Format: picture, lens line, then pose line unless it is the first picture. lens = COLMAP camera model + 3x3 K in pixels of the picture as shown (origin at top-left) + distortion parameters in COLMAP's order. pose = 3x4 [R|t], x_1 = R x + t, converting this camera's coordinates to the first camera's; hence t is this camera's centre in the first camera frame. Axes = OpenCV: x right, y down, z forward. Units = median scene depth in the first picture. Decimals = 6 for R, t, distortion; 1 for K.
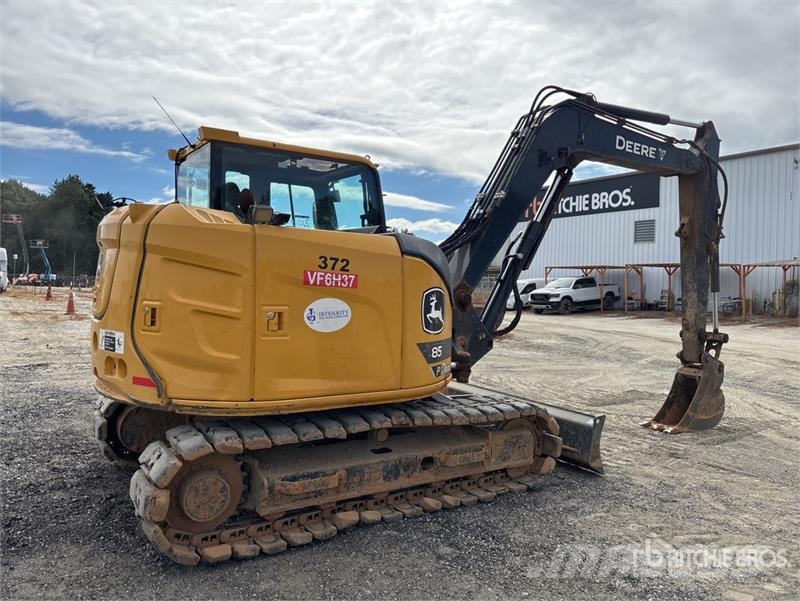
lens RADIAL K [[603.5, 0, 395.6], [0, 603.5, 295.1], [0, 0, 1]] dist [0.045795, -0.061660]
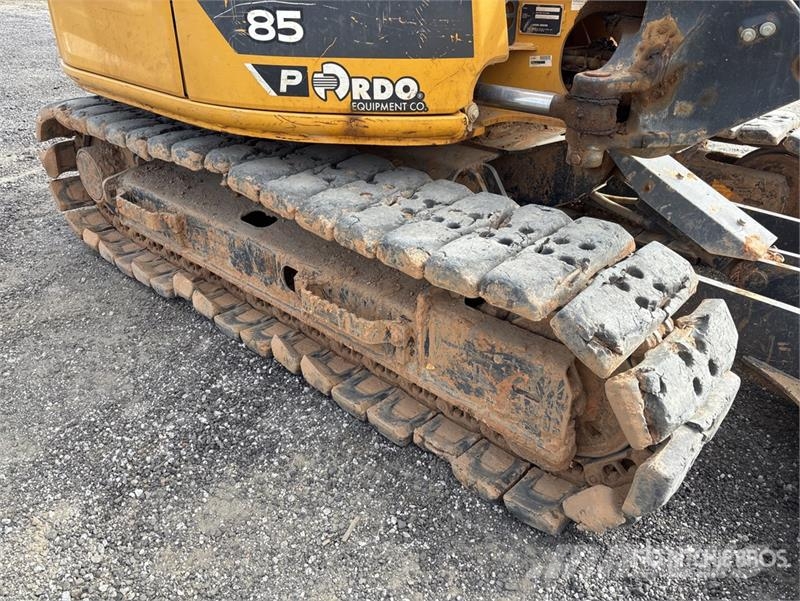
lens RADIAL K [[603.5, 0, 406.7], [0, 603.5, 284.9], [0, 0, 1]] dist [0.045795, -0.061660]
pose [[0.269182, 0.431525, -0.861004, 0.491532], [-0.028990, 0.897227, 0.440616, 0.070123], [0.962653, -0.093646, 0.254028, 0.975699]]
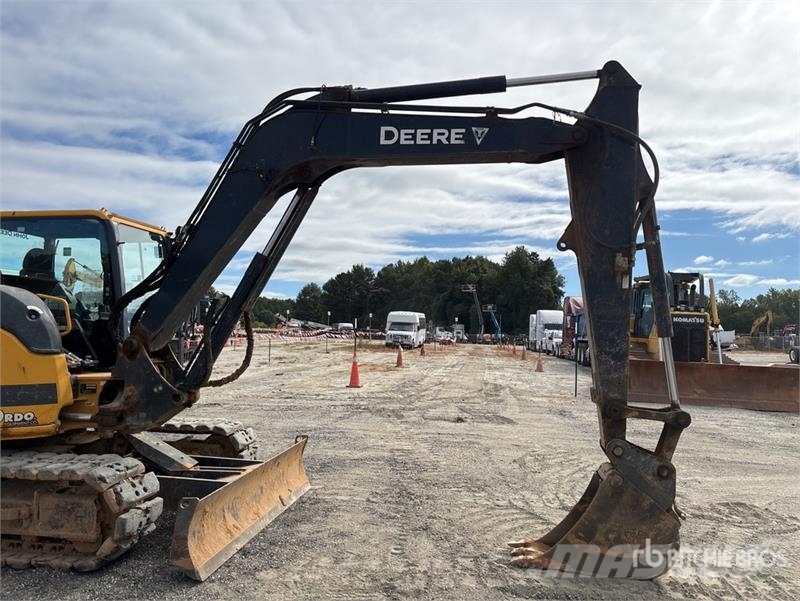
lens RADIAL K [[603.5, 0, 406.7], [0, 603.5, 299.4], [0, 0, 1]] dist [0.045795, -0.061660]
pose [[0.756961, -0.053594, -0.651259, 1.279182], [-0.004471, 0.996183, -0.087176, 0.017568], [0.653445, 0.068901, 0.753832, 0.710042]]
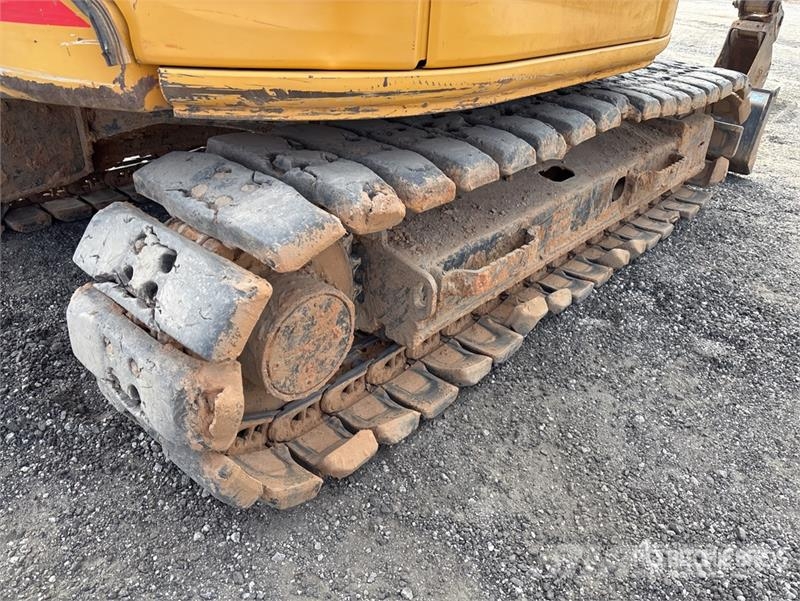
lens RADIAL K [[603.5, 0, 394.7], [0, 603.5, 298.9], [0, 0, 1]] dist [0.045795, -0.061660]
pose [[0.964872, -0.117294, 0.235082, -0.282473], [-0.012617, 0.873083, 0.487408, 0.103579], [-0.262416, -0.473253, 0.840934, 0.560744]]
